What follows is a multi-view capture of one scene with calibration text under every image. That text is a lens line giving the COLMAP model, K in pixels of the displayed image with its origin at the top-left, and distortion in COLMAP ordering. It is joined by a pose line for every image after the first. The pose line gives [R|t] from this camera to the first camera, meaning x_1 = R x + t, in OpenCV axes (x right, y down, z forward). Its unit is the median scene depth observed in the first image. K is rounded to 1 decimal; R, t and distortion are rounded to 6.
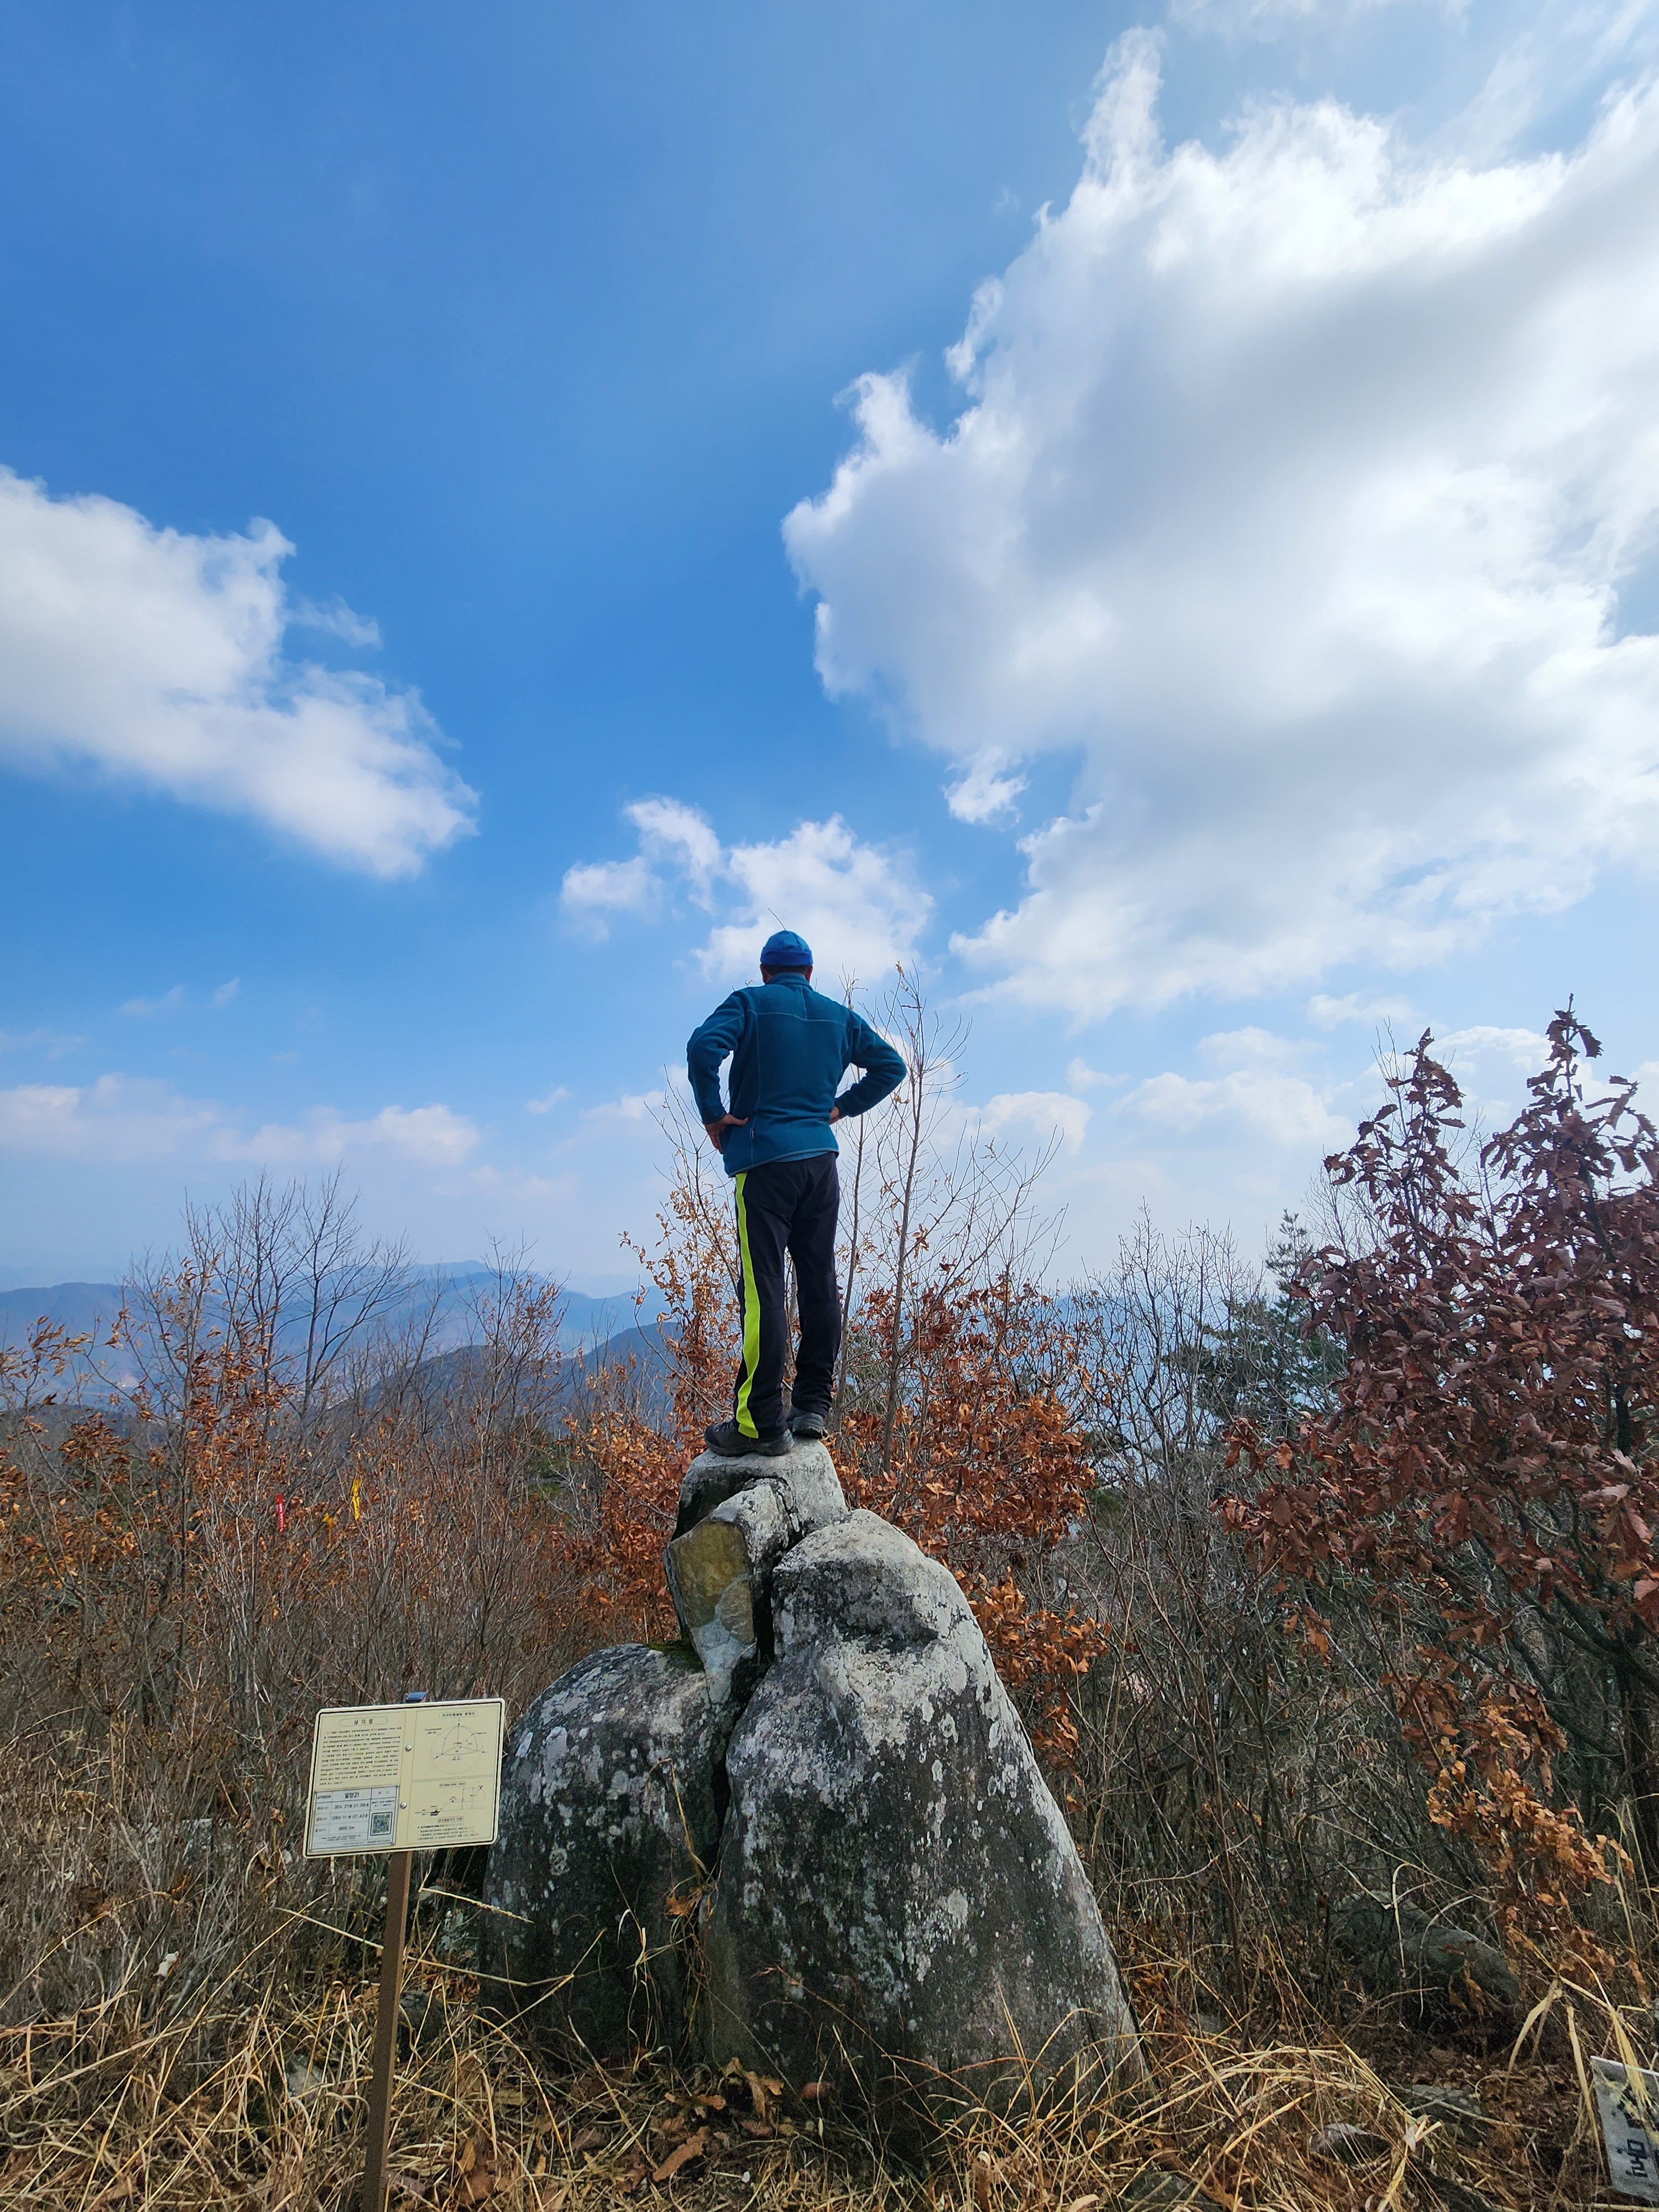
lens RADIAL K [[985.6, 0, 829.5], [0, 985.6, 1106.0], [0, 0, 1]] dist [0.002657, -0.000007]
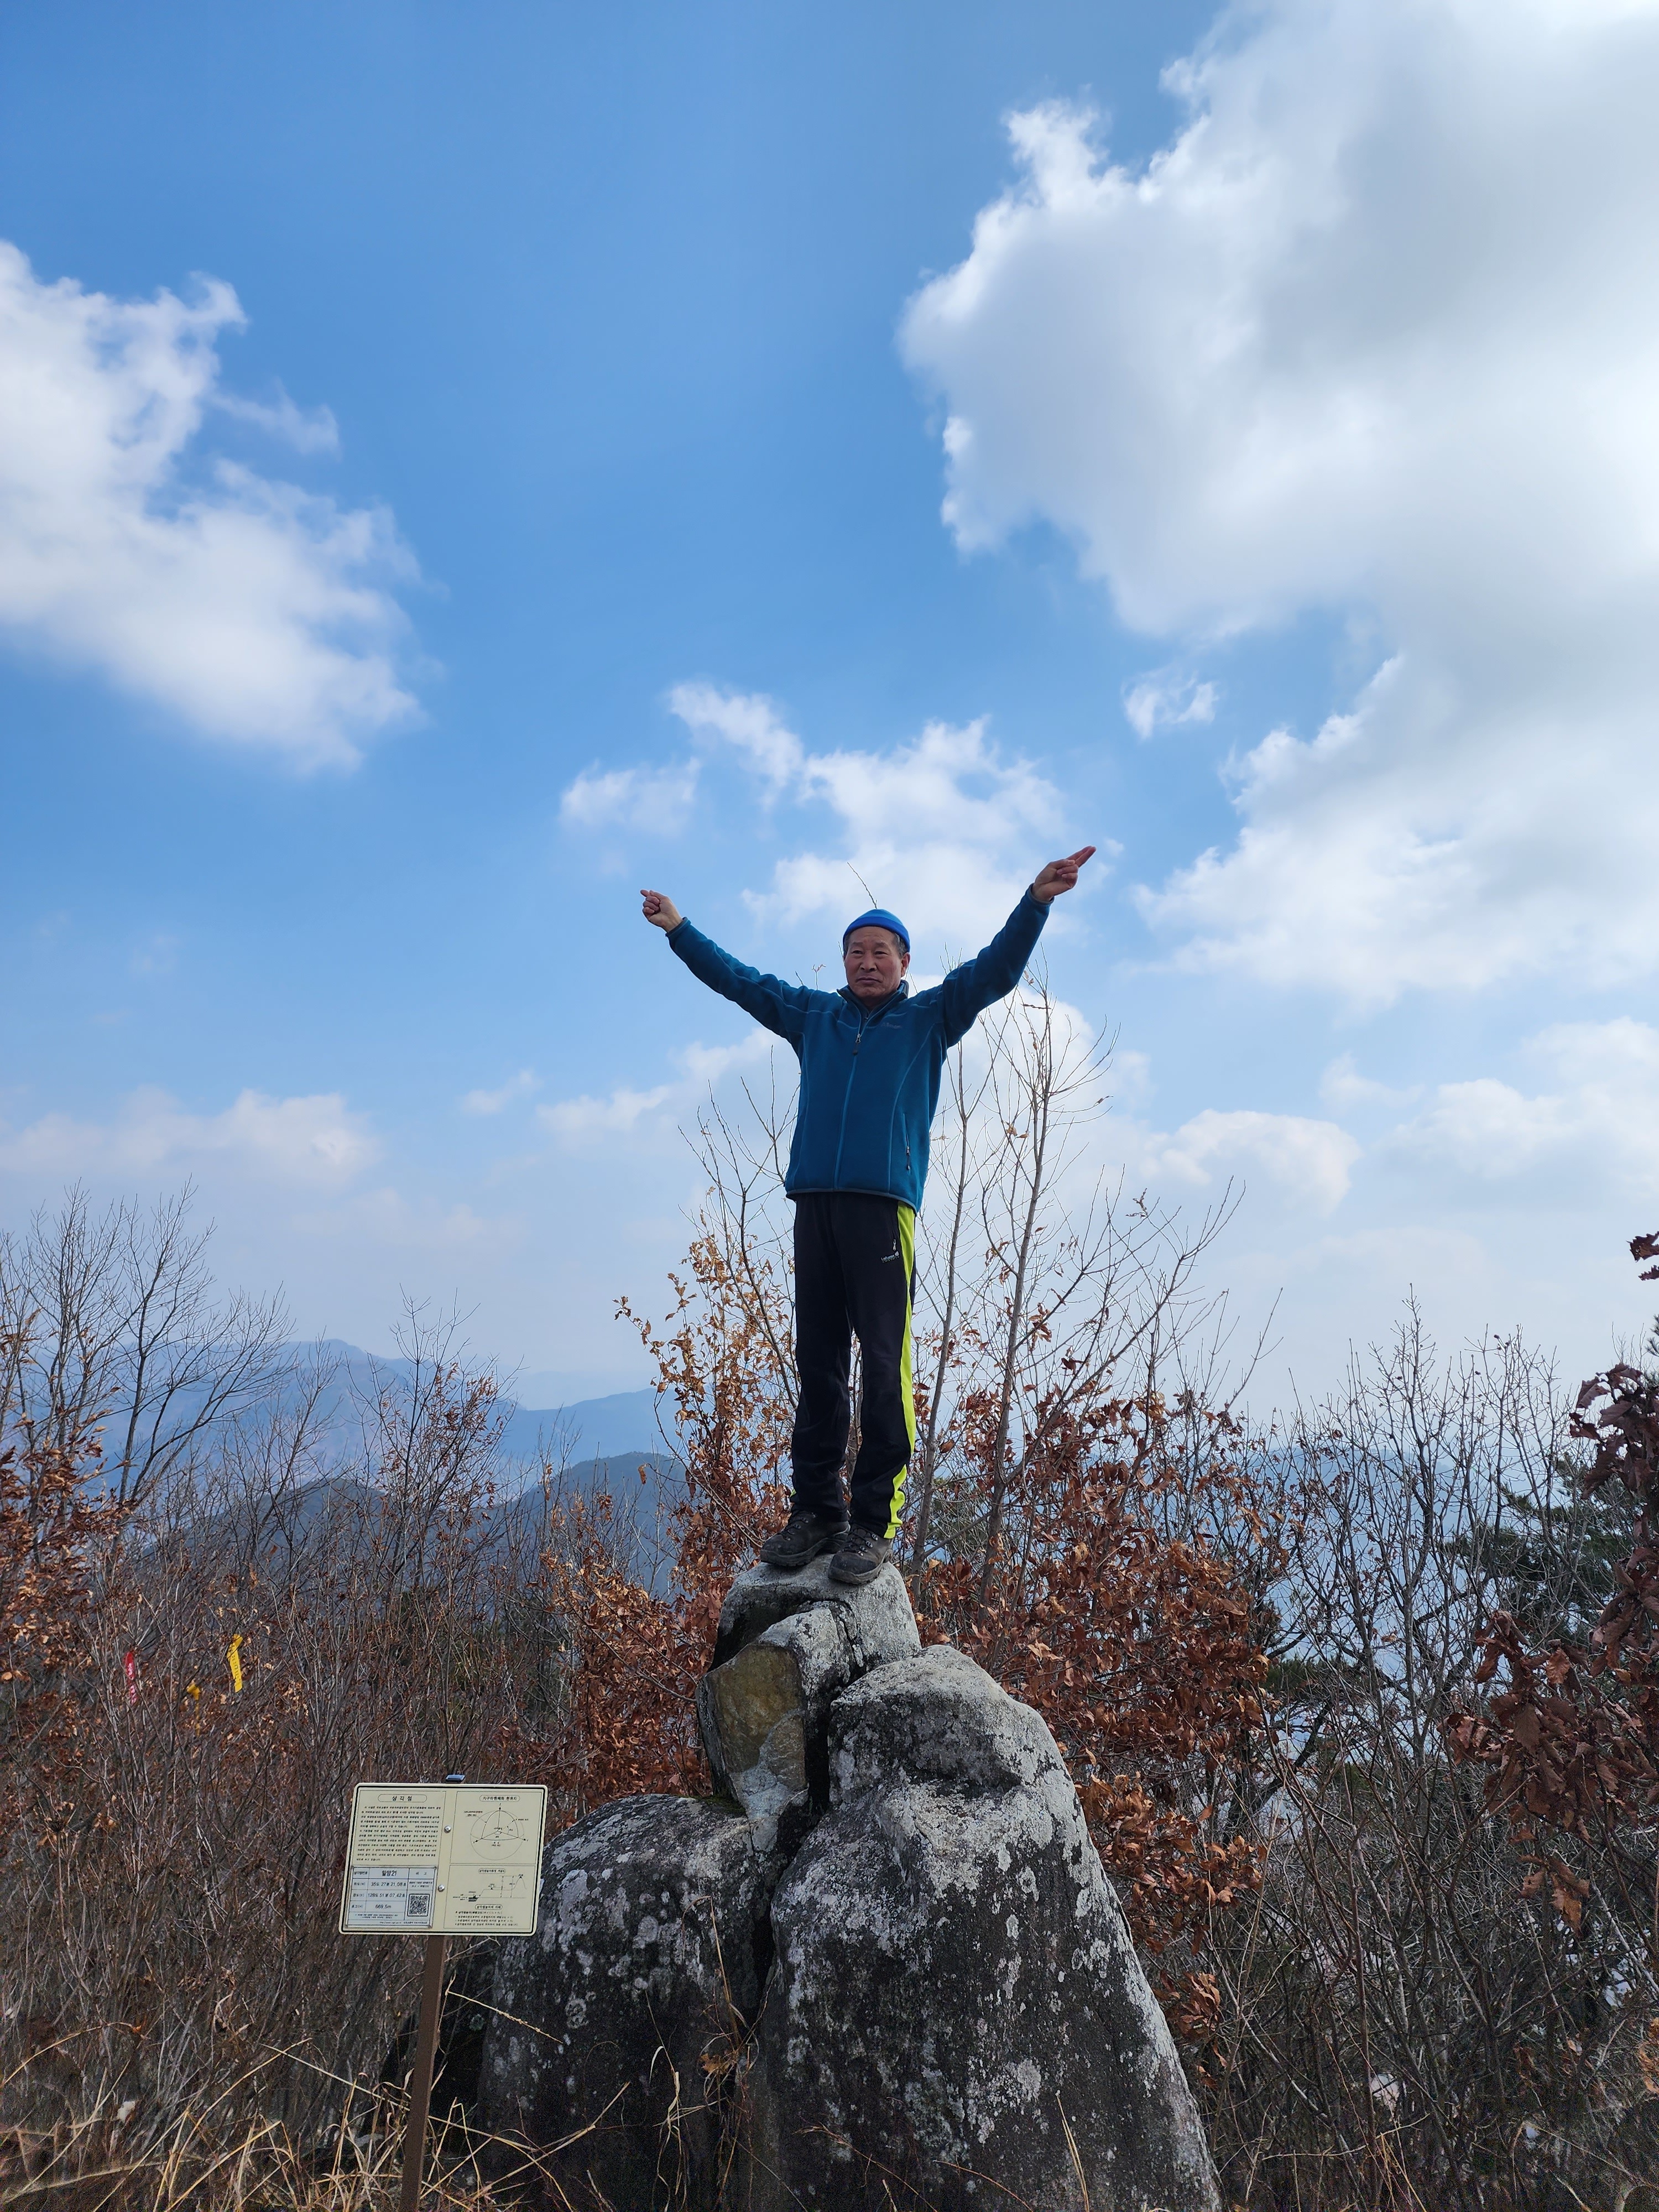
lens RADIAL K [[1606.2, 0, 847.3], [0, 1606.2, 1078.1], [0, 0, 1]] dist [0.101066, -0.108250]
pose [[0.998067, 0.038247, -0.048982, 0.004834], [-0.039207, 0.999055, -0.018784, -0.043380], [0.048217, 0.020668, 0.998623, -0.440637]]
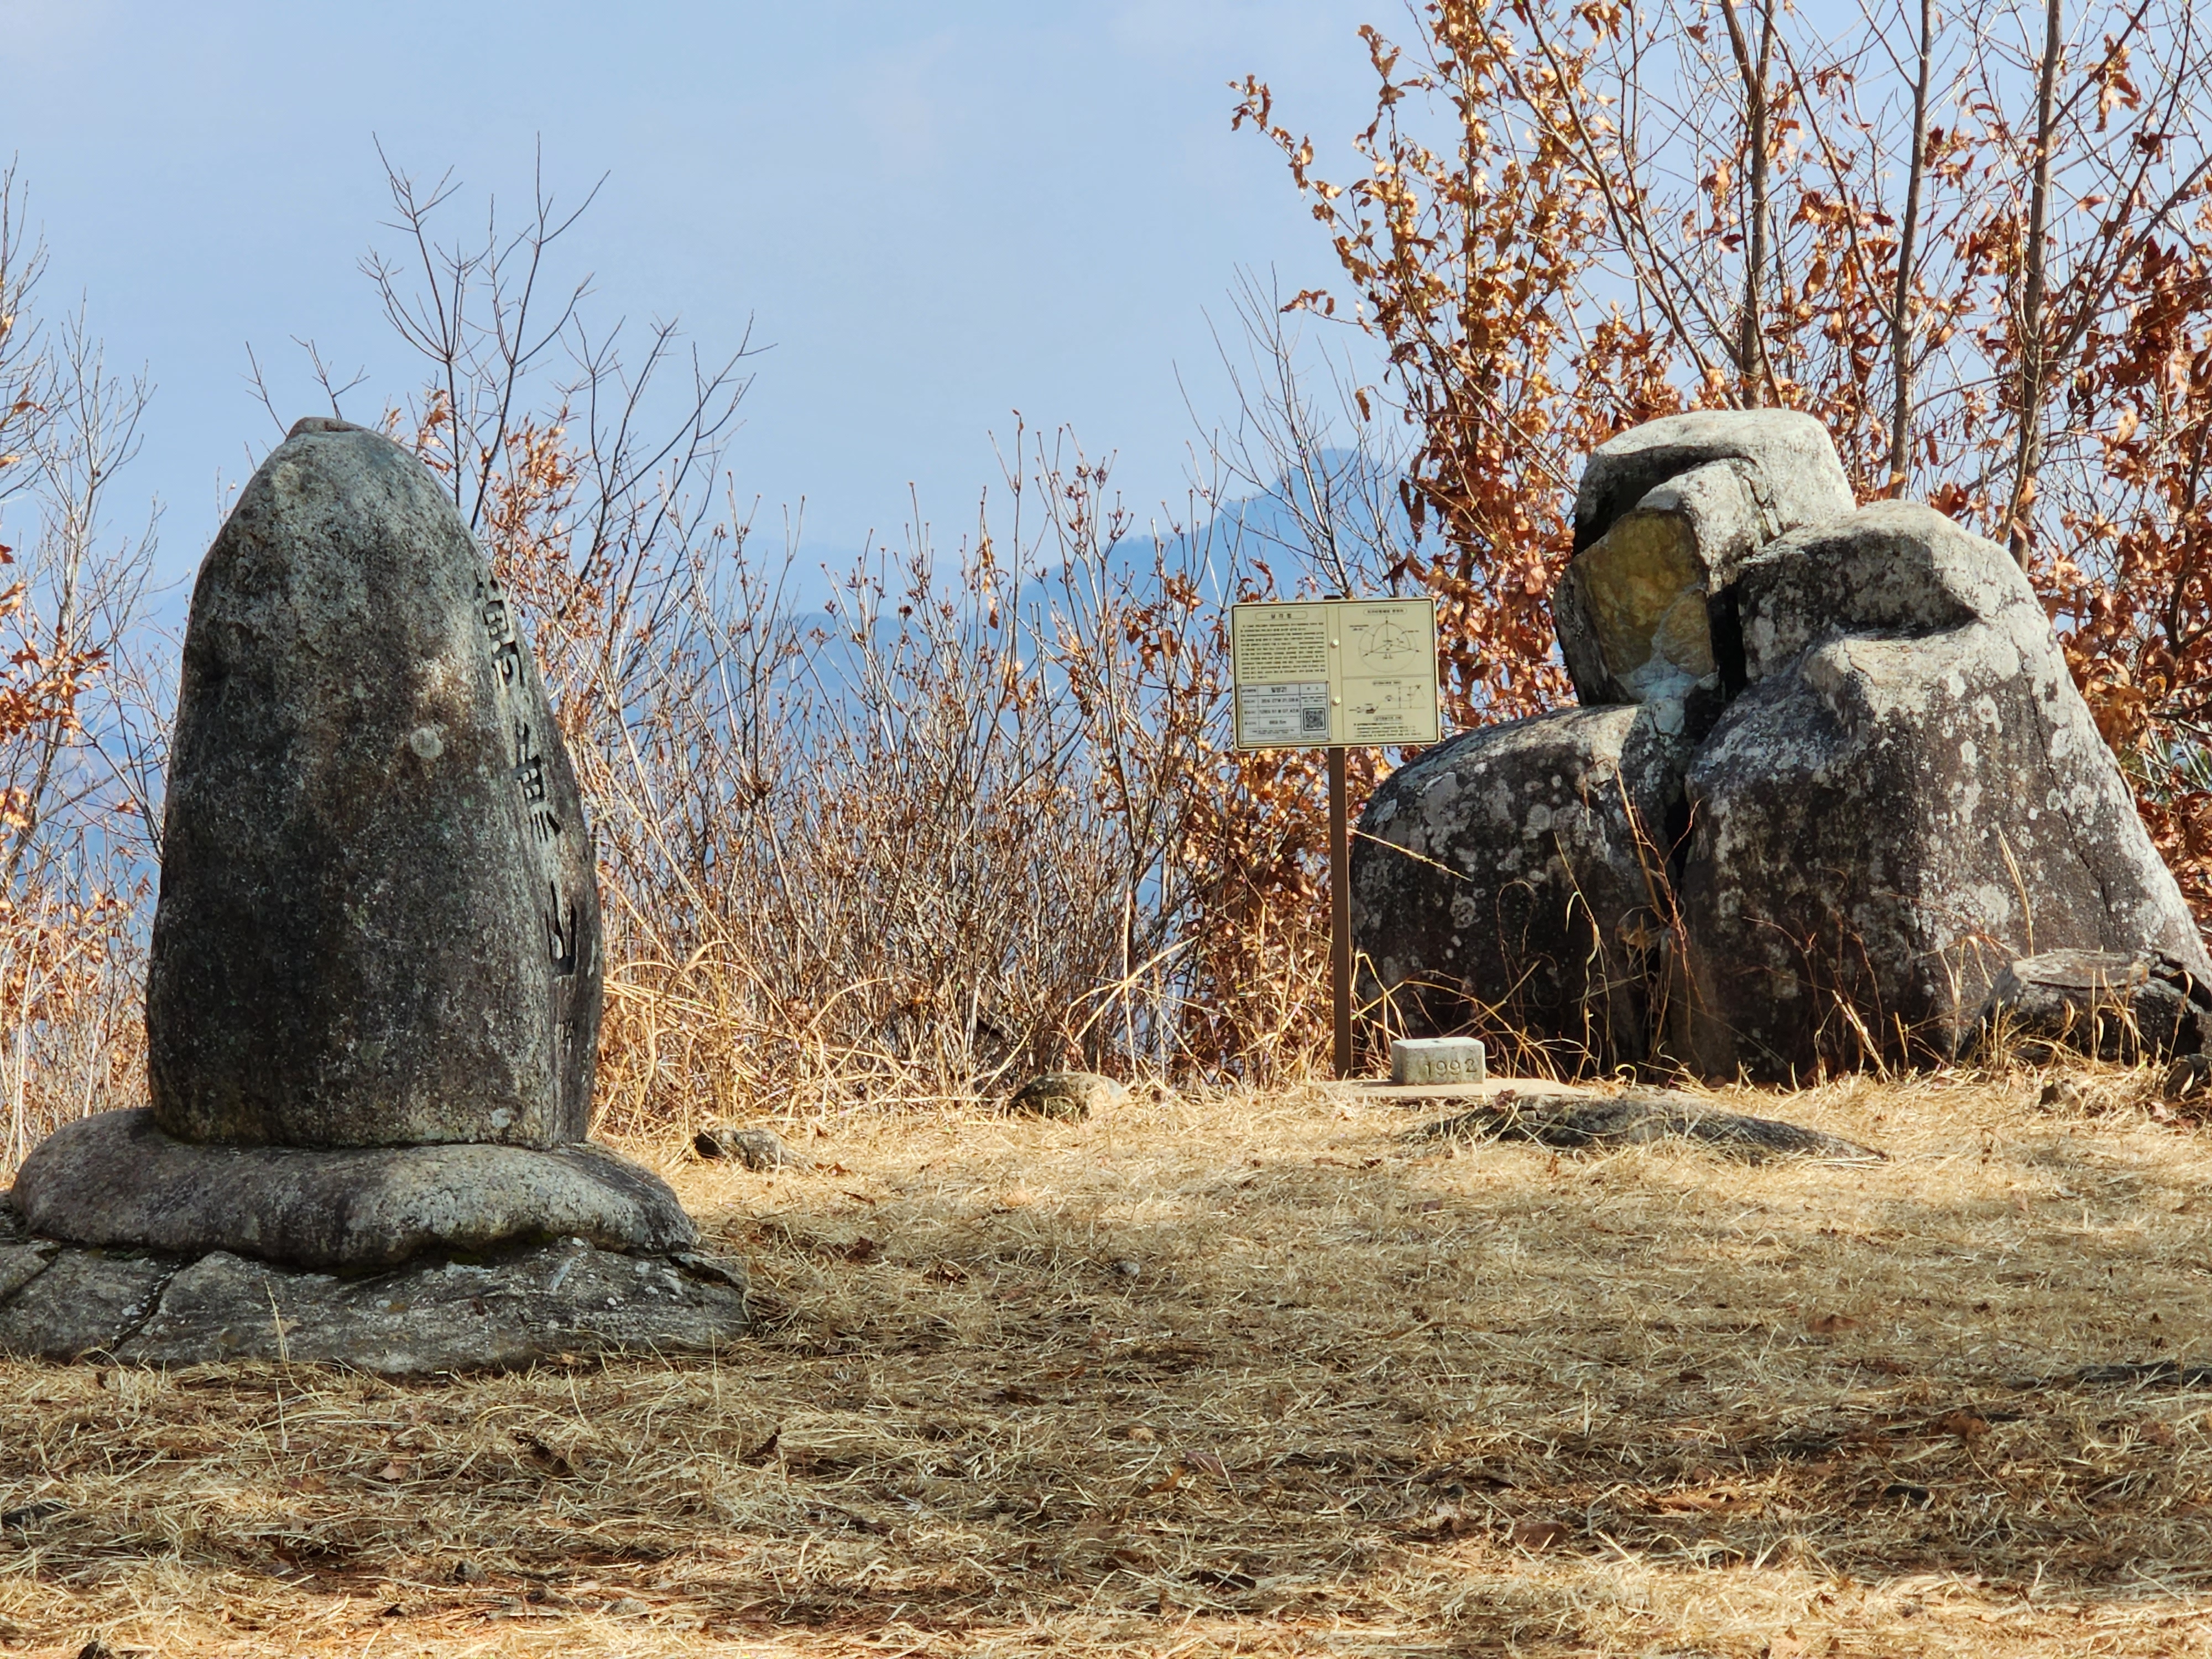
lens RADIAL K [[7261.7, 0, 1106.0], [0, 7261.7, 829.5], [0, 0, 1]] dist [-1.076649, 31.229686]
pose [[0.991173, -0.027055, -0.129781, 0.154646], [0.052977, 0.978225, 0.200674, -0.370920], [0.121526, -0.205778, 0.971024, -4.064193]]
